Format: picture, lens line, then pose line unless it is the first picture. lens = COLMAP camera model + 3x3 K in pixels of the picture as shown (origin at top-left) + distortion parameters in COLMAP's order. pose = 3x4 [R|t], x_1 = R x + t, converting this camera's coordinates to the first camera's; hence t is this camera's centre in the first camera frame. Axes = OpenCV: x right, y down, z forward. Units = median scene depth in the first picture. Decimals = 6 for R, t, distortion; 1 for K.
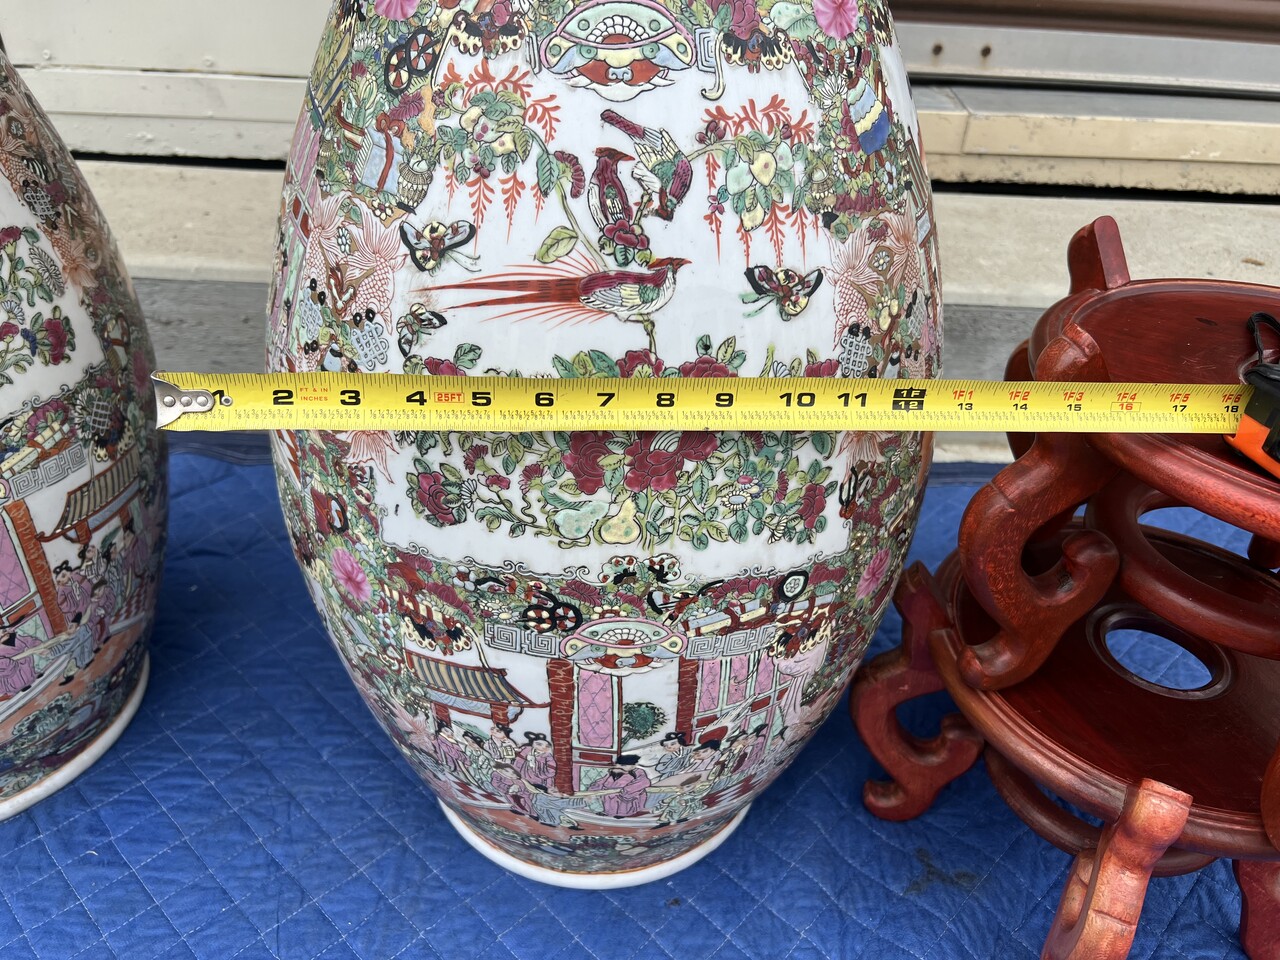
lens RADIAL K [[980.8, 0, 646.5], [0, 980.8, 490.6], [0, 0, 1]] dist [0.042487, -0.058937]
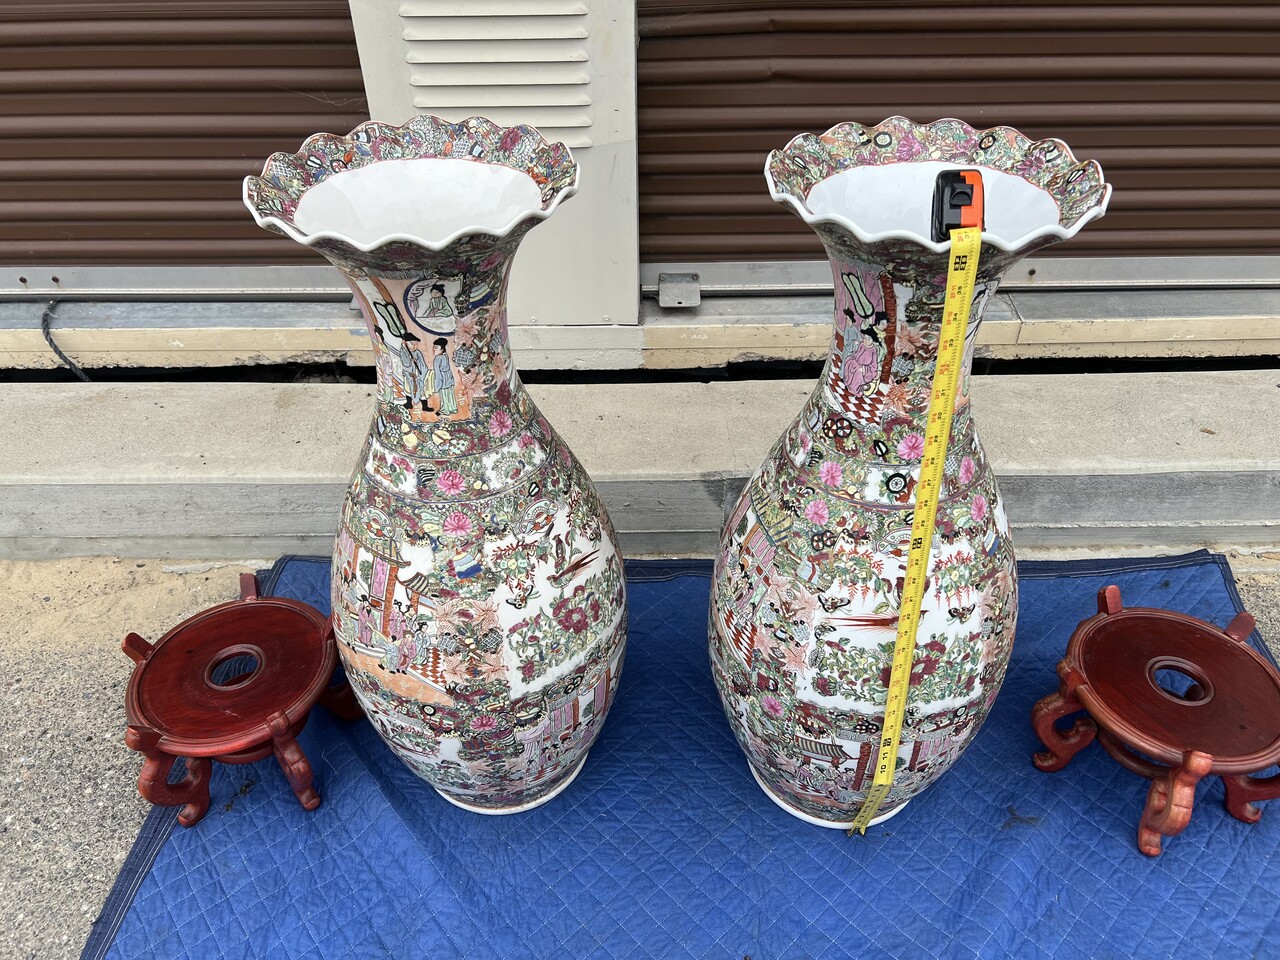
lens RADIAL K [[980.8, 0, 629.8], [0, 980.8, 476.3], [0, 0, 1]] dist [0.042487, -0.058937]
pose [[0.997634, -0.035132, -0.059094, -0.527764], [0.038188, 0.997947, 0.051406, -0.670621], [0.057167, -0.053541, 0.996928, -1.532006]]
